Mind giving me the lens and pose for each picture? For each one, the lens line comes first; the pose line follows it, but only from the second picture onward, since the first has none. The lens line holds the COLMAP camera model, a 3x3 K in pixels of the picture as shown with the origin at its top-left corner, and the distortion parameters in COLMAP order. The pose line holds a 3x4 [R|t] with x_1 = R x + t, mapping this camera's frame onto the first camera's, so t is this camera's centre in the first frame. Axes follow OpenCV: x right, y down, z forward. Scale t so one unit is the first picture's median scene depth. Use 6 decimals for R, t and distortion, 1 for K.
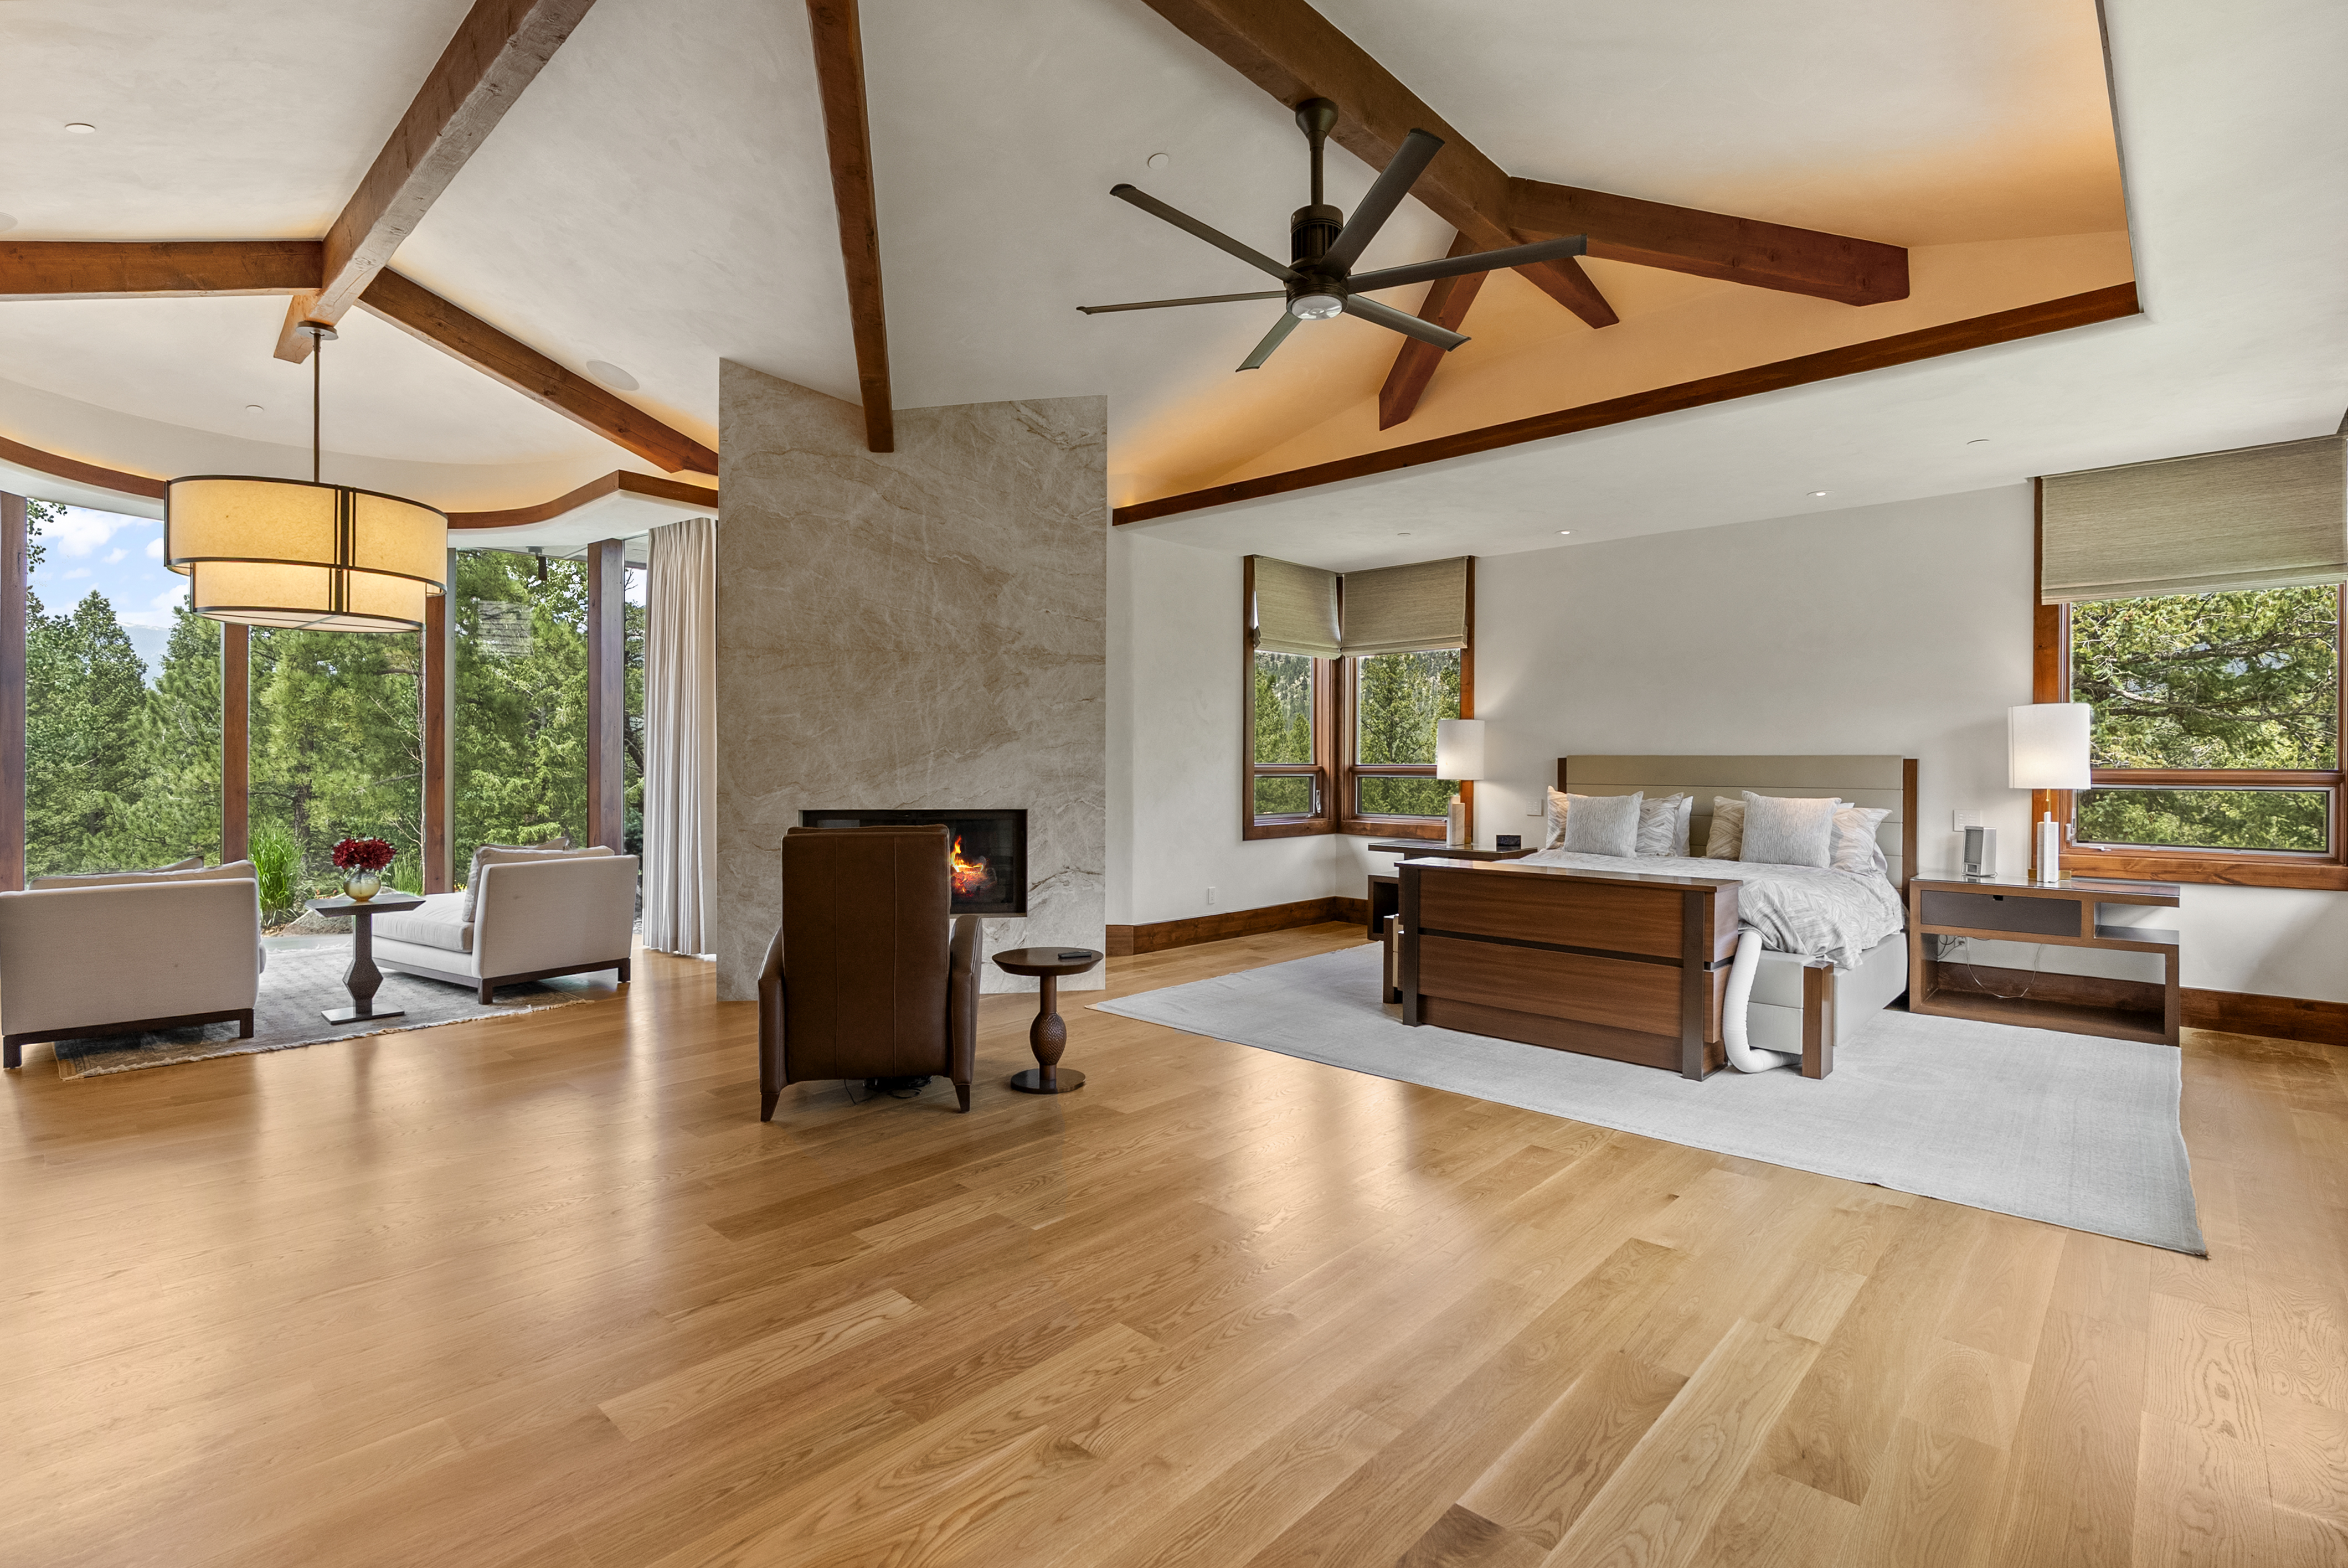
lens RADIAL K [[1086.3, 0, 1181.7], [0, 1086.3, 765.7], [0, 0, 1]] dist [-0.002022, -0.000152]
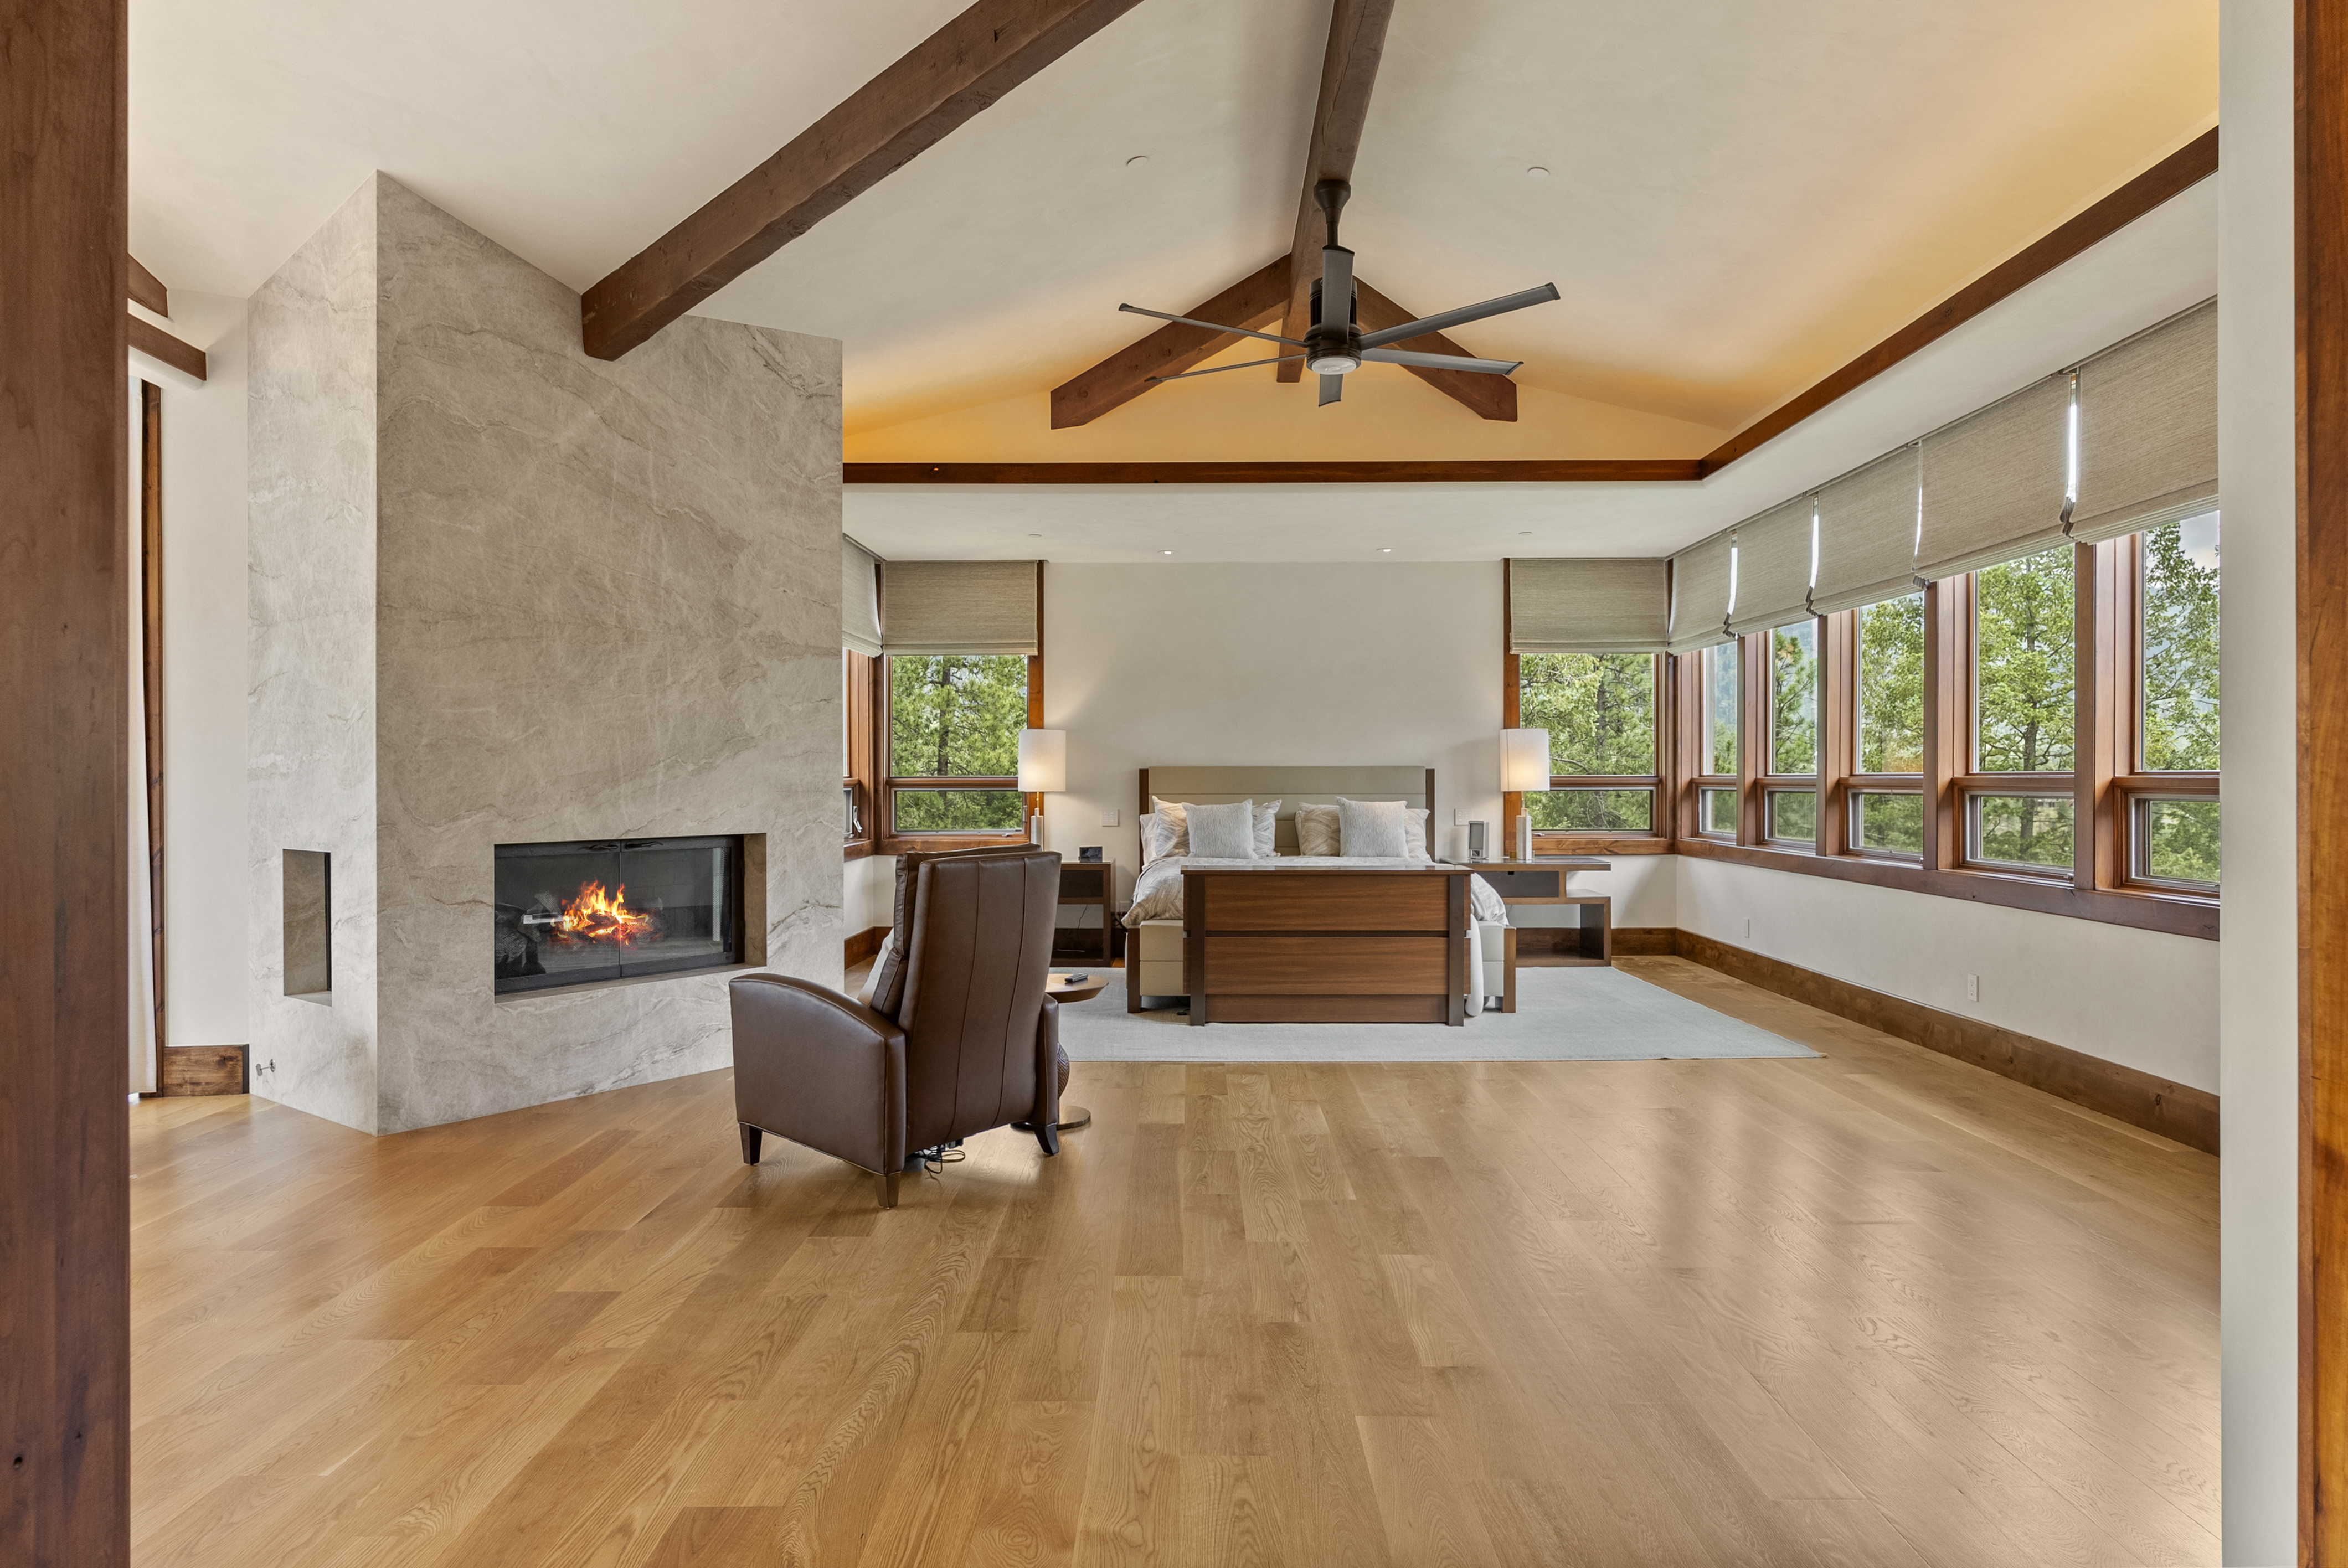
lens RADIAL K [[1315.7, 0, 1179.4], [0, 1315.7, 777.5], [0, 0, 1]] dist [0.008103, 0.000374]
pose [[0.741429, -0.006045, 0.671004, -0.587463], [0.006247, 0.999978, 0.002106, -0.001539], [-0.671002, 0.002630, 0.741451, 0.066609]]
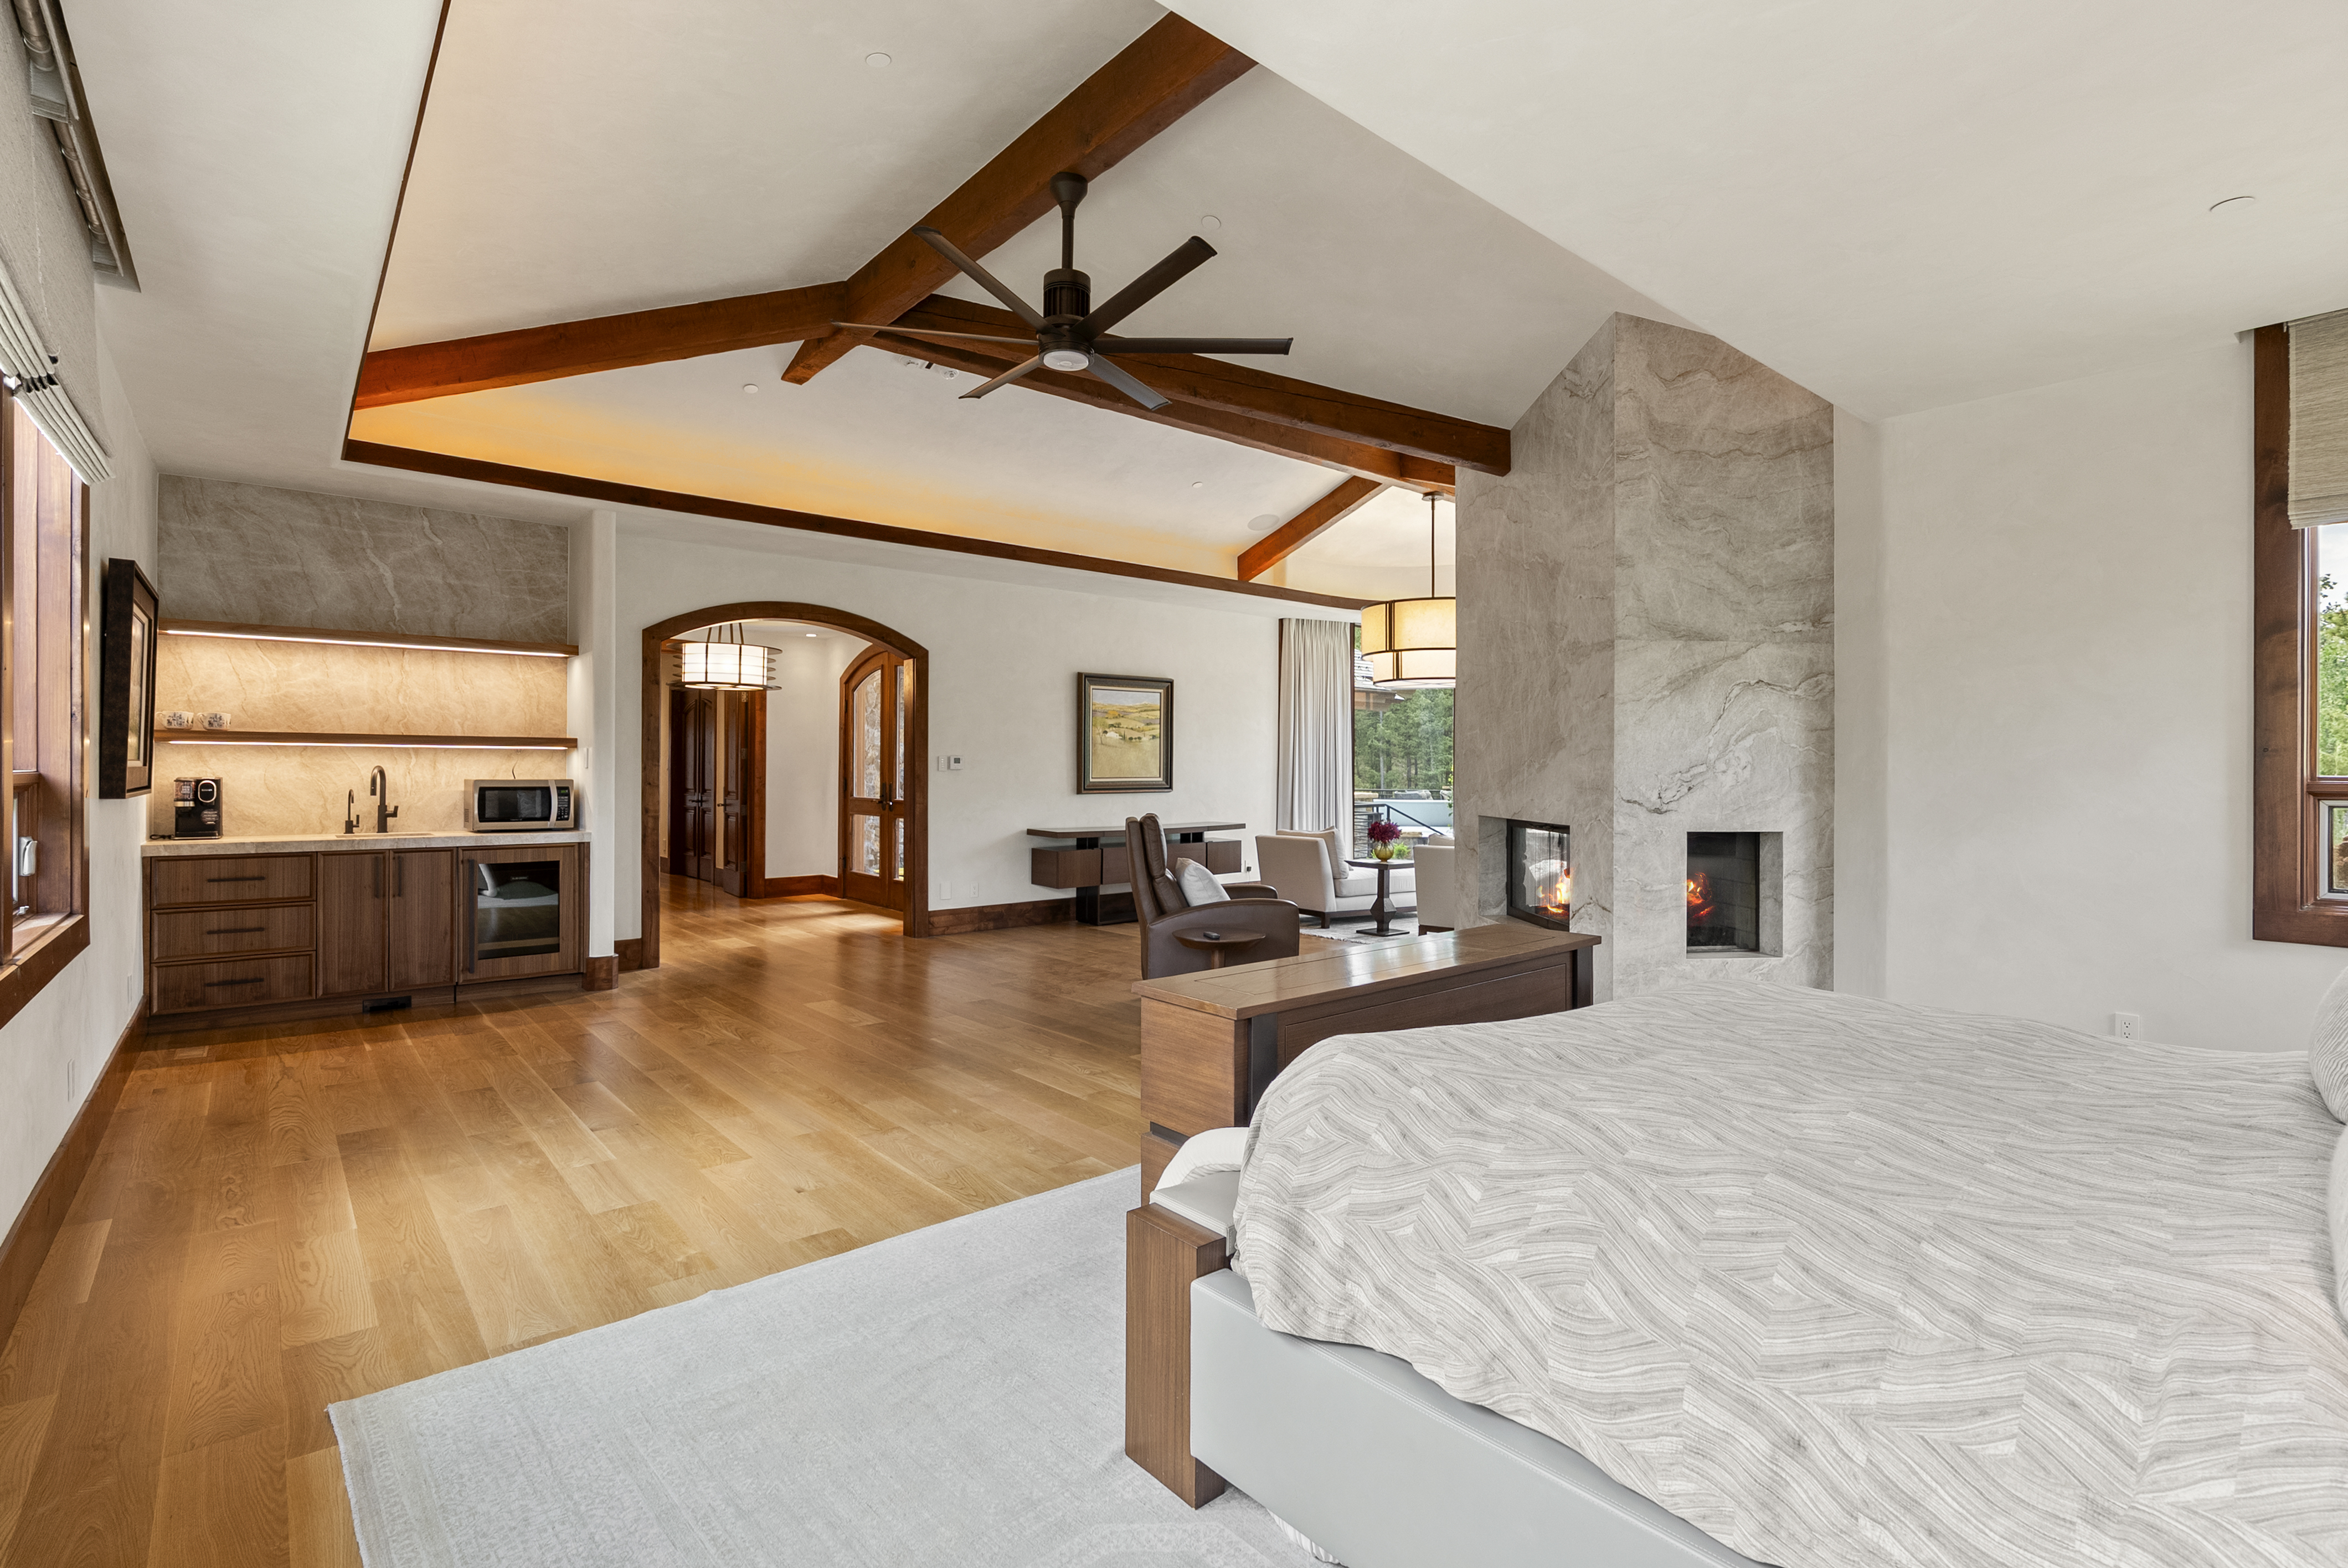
lens RADIAL K [[1086.3, 0, 1182.5], [0, 1086.3, 774.3], [0, 0, 1]] dist [-0.002022, -0.000152]
pose [[-0.116049, -0.001052, -0.993243, 0.787851], [-0.007238, 0.999974, -0.000213, 0.000765], [0.993217, 0.007164, -0.116054, 0.811654]]
